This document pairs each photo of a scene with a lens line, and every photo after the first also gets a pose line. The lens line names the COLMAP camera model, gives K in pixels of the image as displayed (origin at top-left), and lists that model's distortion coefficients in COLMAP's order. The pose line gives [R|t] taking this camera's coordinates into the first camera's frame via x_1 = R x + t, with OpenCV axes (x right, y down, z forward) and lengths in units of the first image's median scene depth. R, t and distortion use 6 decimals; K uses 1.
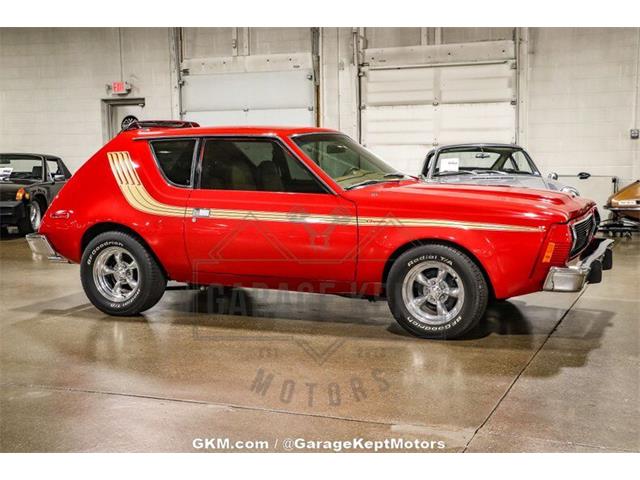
lens RADIAL K [[866.5, 0, 320.0], [0, 866.5, 240.0], [0, 0, 1]] dist [0.087947, 0.051841]
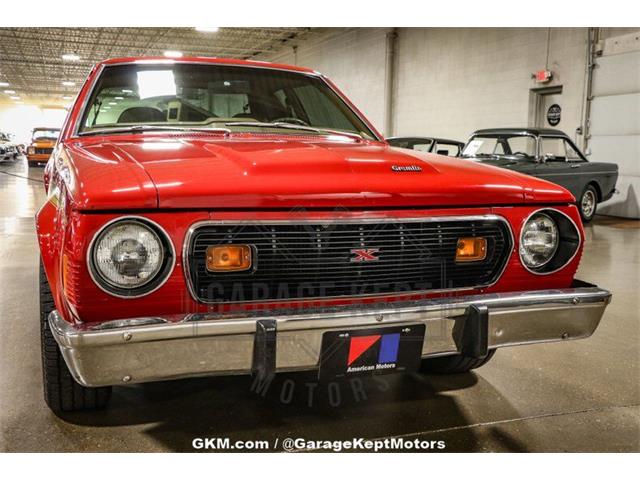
lens RADIAL K [[711.1, 0, 320.0], [0, 711.1, 240.0], [0, 0, 1]] dist [0.002615, 0.011845]
pose [[0.705246, 0.113658, -0.699793, 0.383236], [-0.102120, 0.993058, 0.058374, -0.024009], [0.701569, 0.030295, 0.711957, 0.548215]]
